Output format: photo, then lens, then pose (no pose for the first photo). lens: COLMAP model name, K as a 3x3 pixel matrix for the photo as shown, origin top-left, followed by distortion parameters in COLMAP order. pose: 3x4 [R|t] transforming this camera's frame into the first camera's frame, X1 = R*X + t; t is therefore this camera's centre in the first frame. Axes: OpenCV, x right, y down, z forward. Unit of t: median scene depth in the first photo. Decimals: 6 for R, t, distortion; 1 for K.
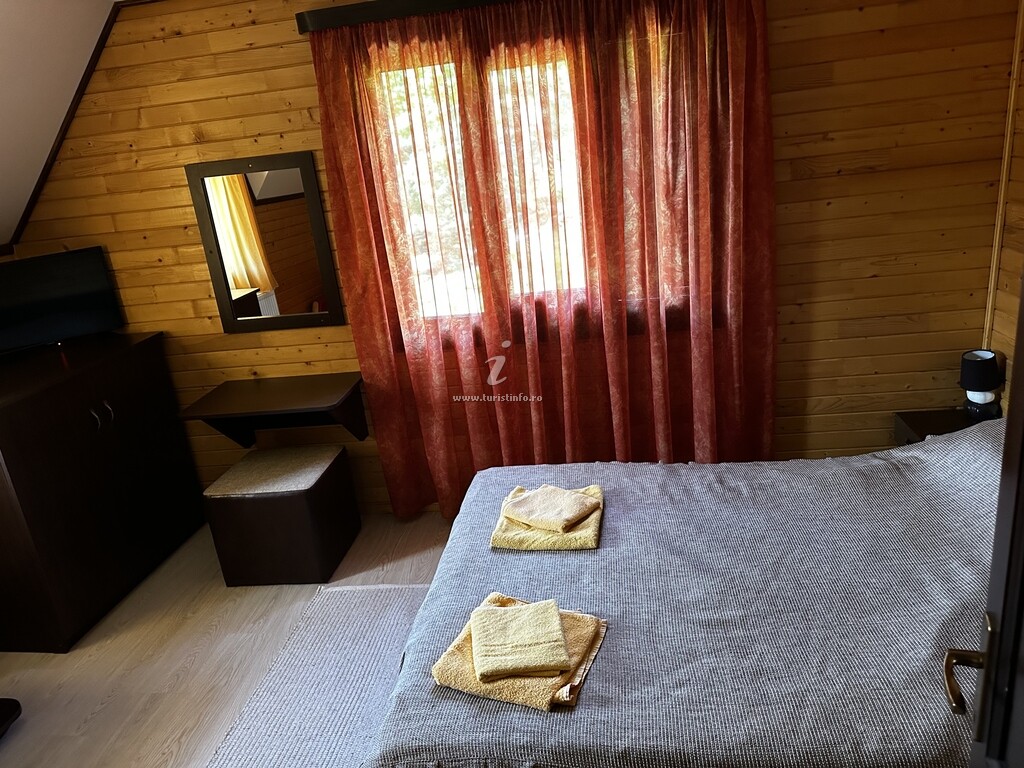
lens RADIAL K [[717.1, 0, 511.8], [0, 717.1, 388.3], [0, 0, 1]] dist [0.069939, -0.083693]
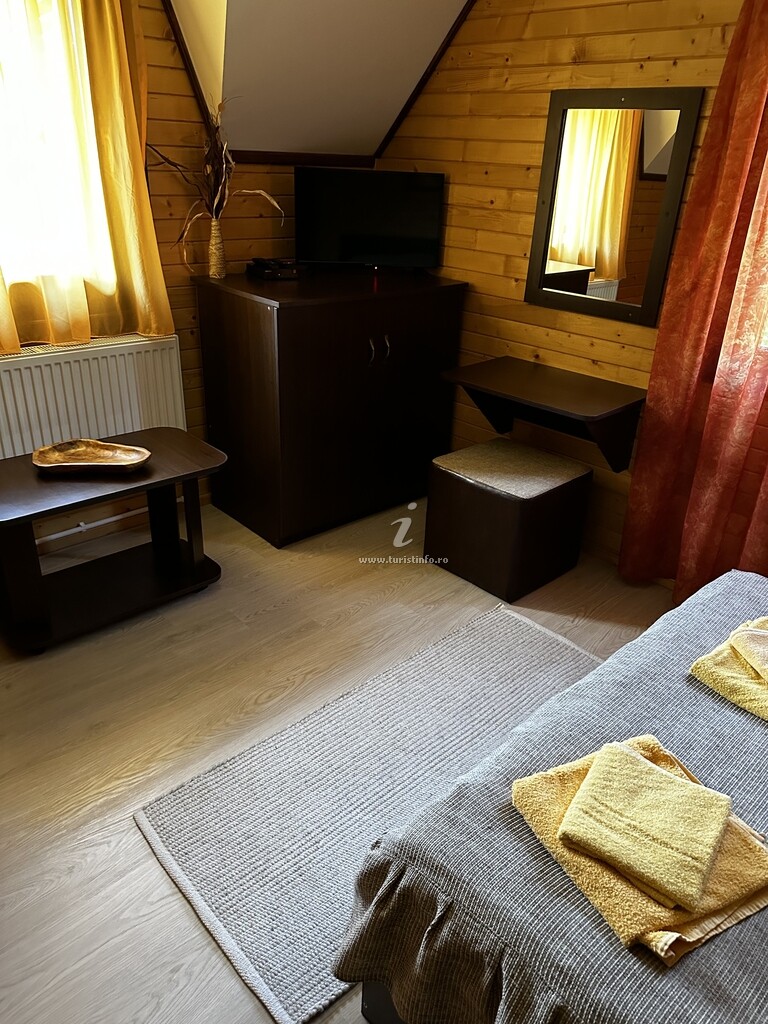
lens RADIAL K [[717.1, 0, 389.8], [0, 717.1, 512.1], [0, 0, 1]] dist [0.069939, -0.083693]
pose [[0.763228, 0.406116, -0.502546, 0.030750], [-0.323694, 0.913465, 0.246586, -0.005607], [0.559200, -0.025530, 0.828639, 0.178638]]
